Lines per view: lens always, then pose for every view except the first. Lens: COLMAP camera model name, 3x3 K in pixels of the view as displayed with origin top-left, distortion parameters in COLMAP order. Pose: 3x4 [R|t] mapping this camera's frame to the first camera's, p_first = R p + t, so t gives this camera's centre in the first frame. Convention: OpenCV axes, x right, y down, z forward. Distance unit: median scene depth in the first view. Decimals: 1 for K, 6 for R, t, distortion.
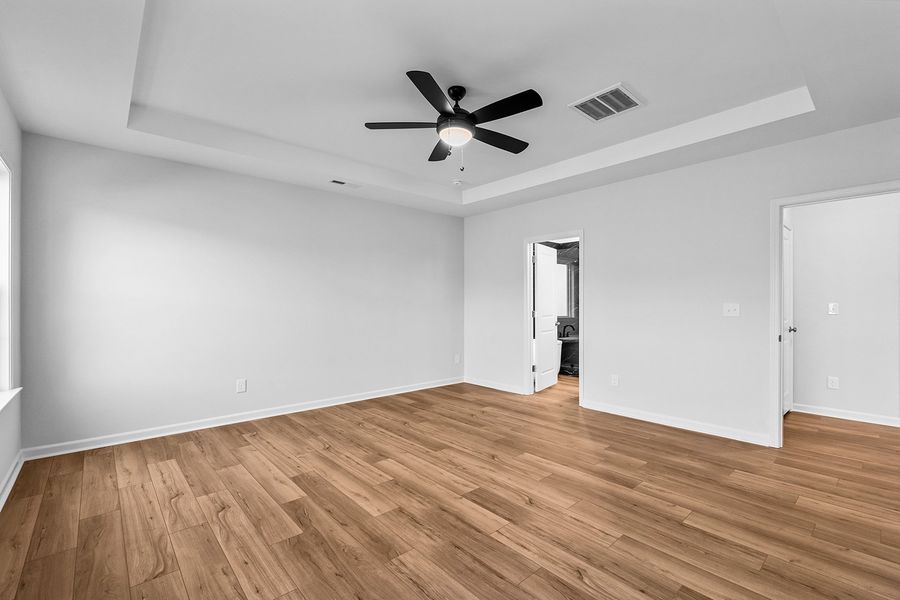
lens RADIAL K [[394.4, 0, 450.0], [0, 394.4, 300.0], [0, 0, 1]] dist [-0.004866, 0.000166]
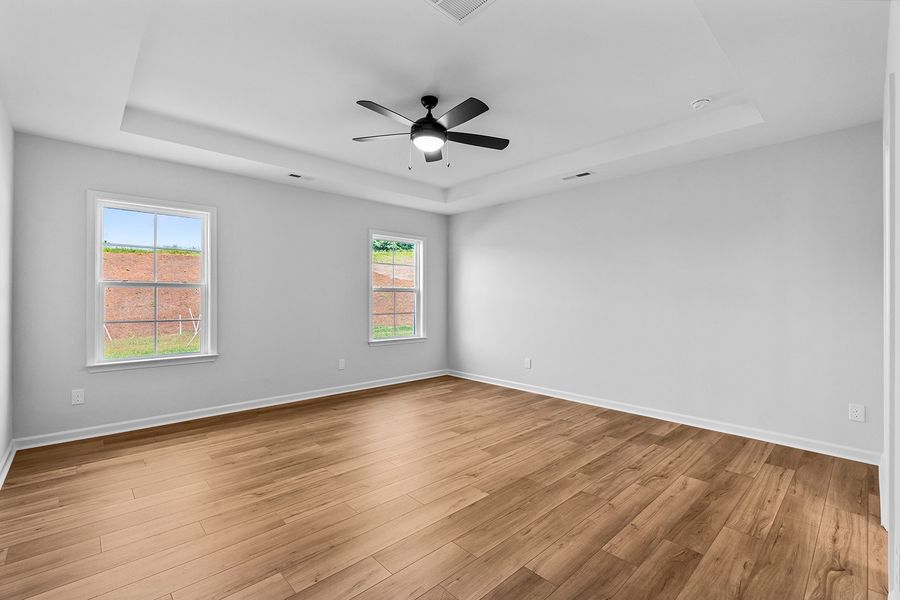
lens RADIAL K [[394.4, 0, 450.0], [0, 394.4, 300.0], [0, 0, 1]] dist [-0.004866, 0.000166]
pose [[0.023810, -0.003314, -0.999711, 0.808675], [0.003514, 0.999989, -0.003231, 0.014019], [0.999710, -0.003436, 0.023821, 0.773651]]
